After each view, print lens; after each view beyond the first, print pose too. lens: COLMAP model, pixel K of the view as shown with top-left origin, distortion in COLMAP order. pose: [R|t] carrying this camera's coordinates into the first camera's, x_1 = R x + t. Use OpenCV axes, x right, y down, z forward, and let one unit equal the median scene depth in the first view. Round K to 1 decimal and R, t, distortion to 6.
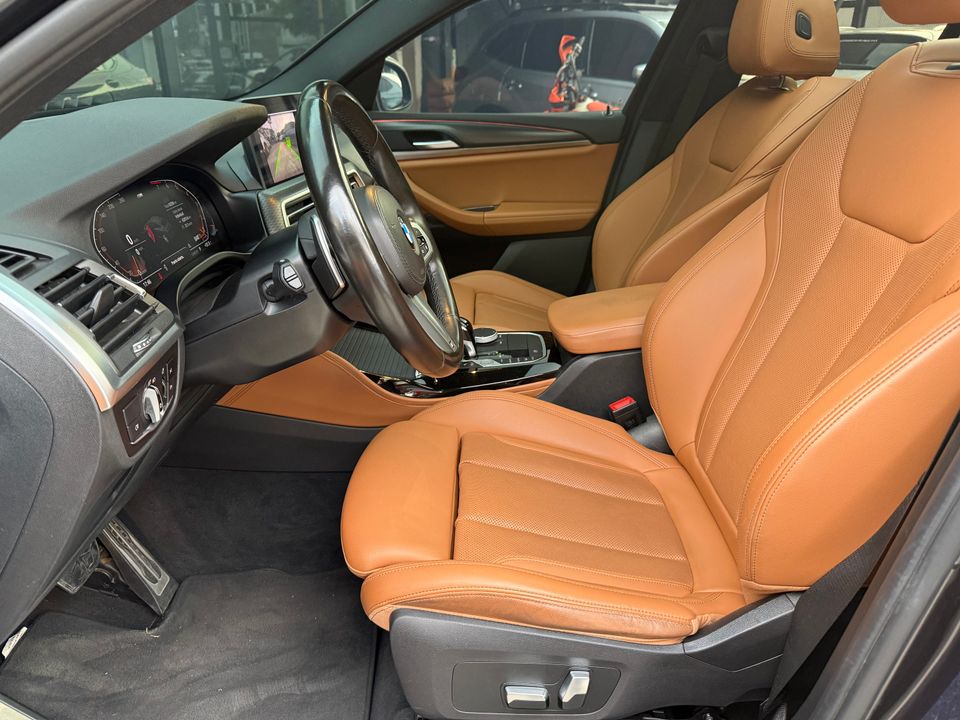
lens RADIAL K [[670.3, 0, 475.1], [0, 670.3, 360.8], [0, 0, 1]] dist [-0.000517, -0.009264]
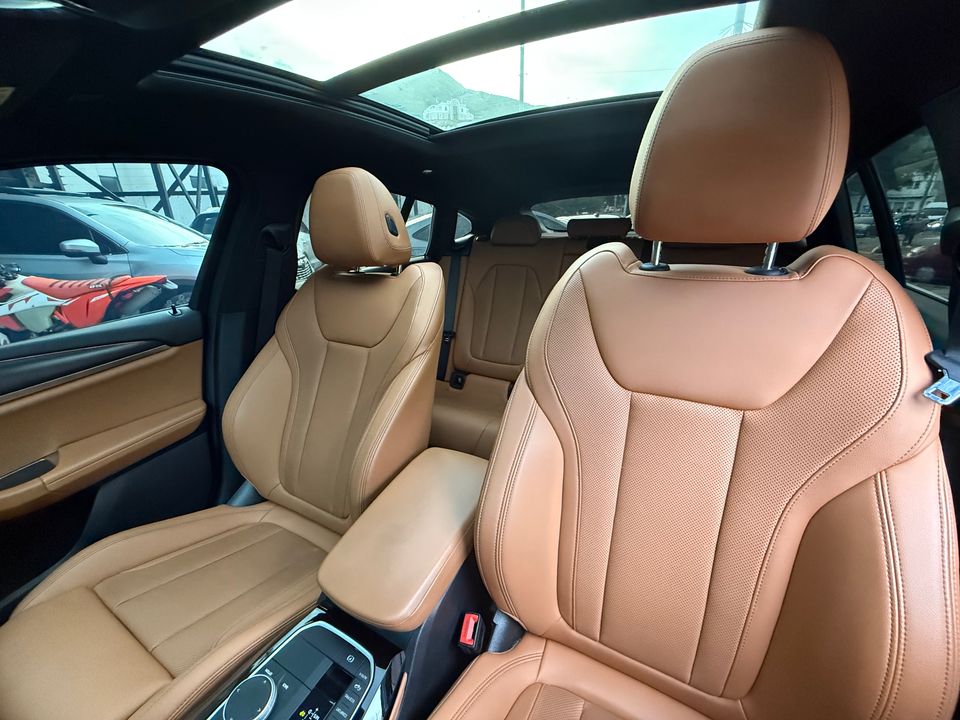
lens RADIAL K [[375.3, 0, 480.0], [0, 375.3, 360.0], [0, 0, 1]] dist [0.002507, 0.000300]
pose [[0.483373, -0.357543, 0.799071, -0.040198], [0.391721, 0.904649, 0.167824, -0.236320], [-0.782883, 0.231891, 0.577340, 0.383626]]
